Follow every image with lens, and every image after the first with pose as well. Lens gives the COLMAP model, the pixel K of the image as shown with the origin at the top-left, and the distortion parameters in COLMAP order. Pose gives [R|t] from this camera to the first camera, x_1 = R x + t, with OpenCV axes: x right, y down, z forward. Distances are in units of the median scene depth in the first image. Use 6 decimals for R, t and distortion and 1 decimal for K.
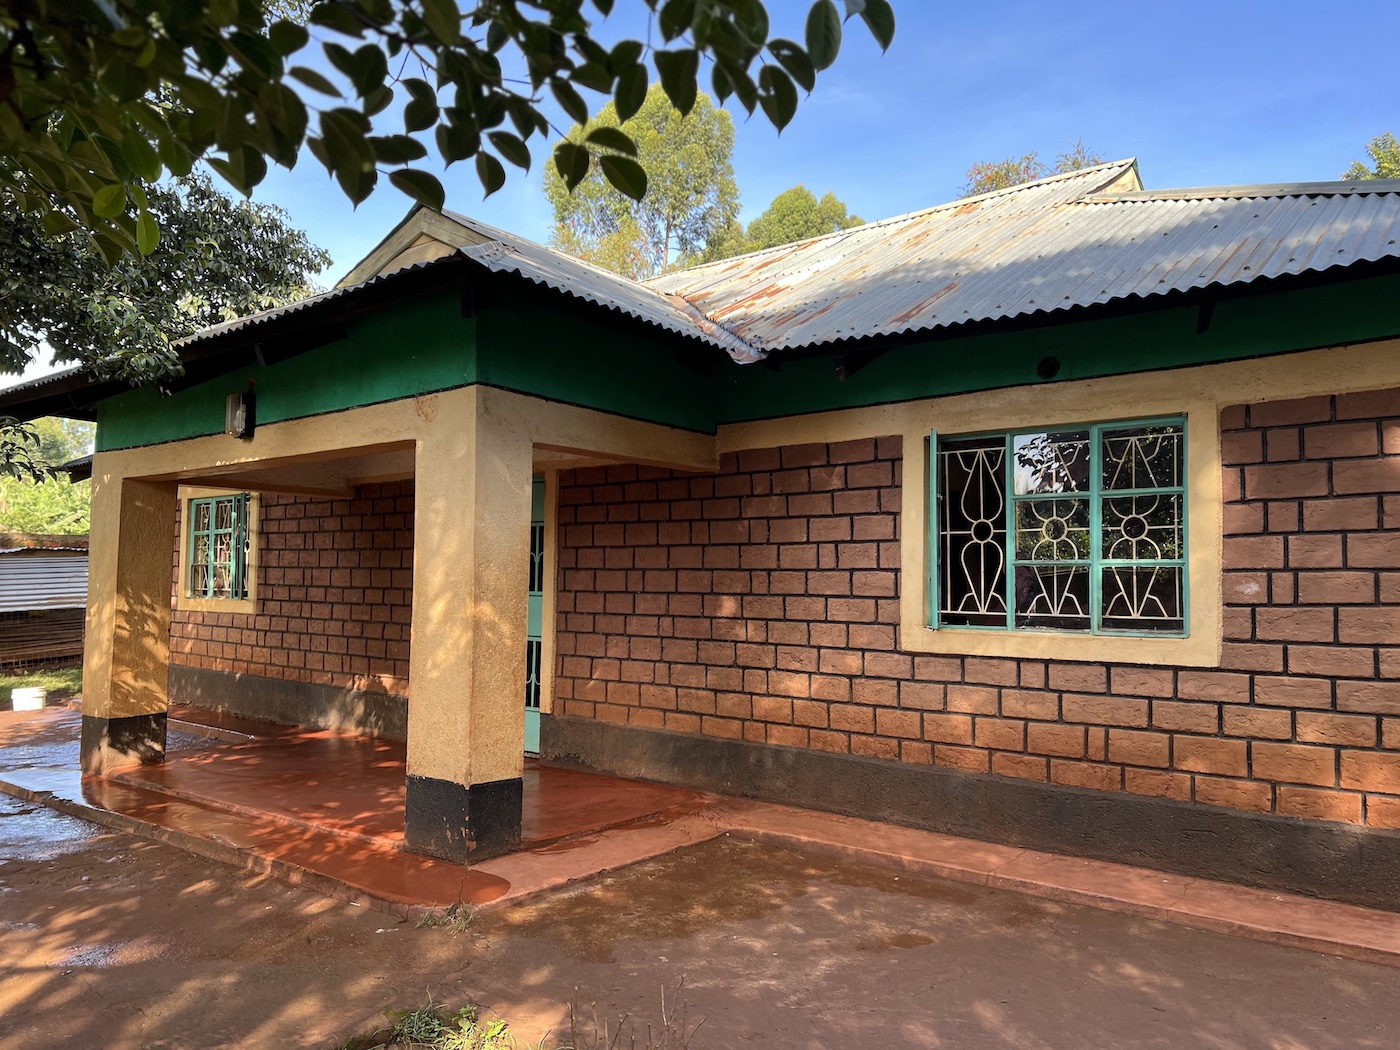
lens RADIAL K [[1067.6, 0, 700.0], [0, 1067.6, 525.0], [0, 0, 1]] dist [0.069602, -0.080815]
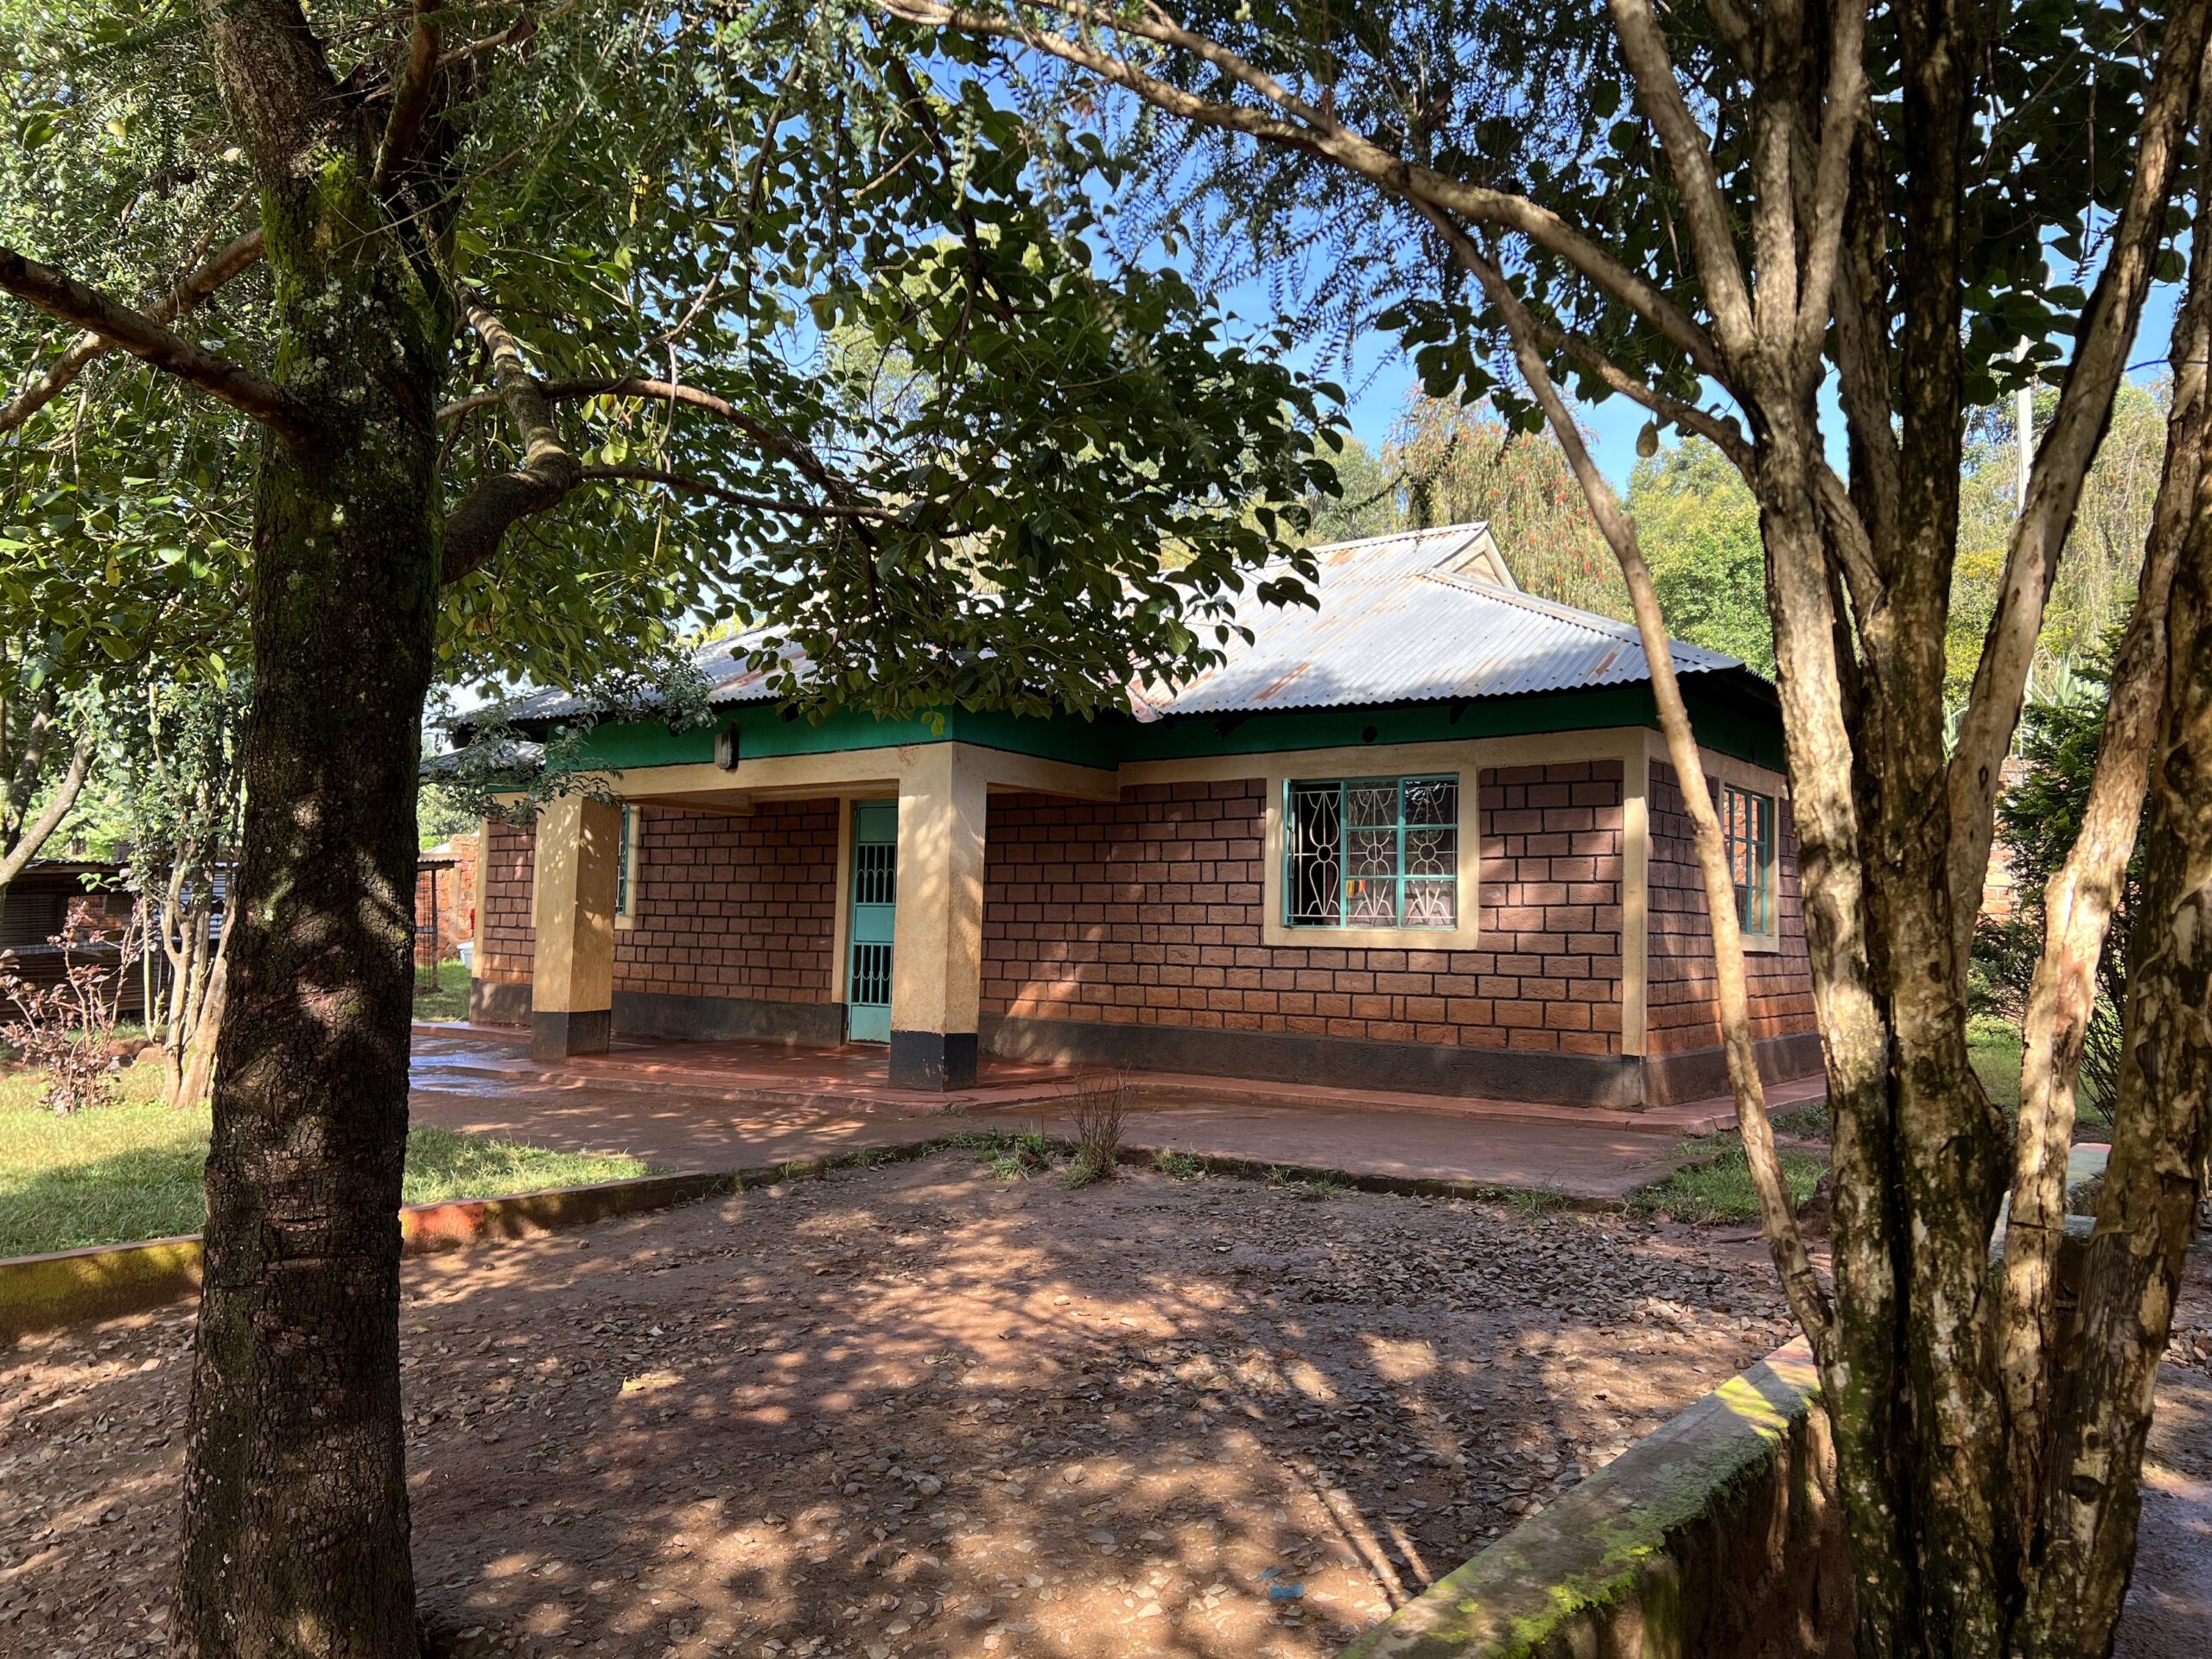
lens RADIAL K [[1686.8, 0, 1106.0], [0, 1686.8, 829.5], [0, 0, 1]] dist [0.069602, -0.080815]
pose [[0.998769, 0.013278, 0.047794, -0.102421], [-0.012895, 0.999882, -0.008307, -0.002873], [-0.047899, 0.007680, 0.998823, -1.039018]]
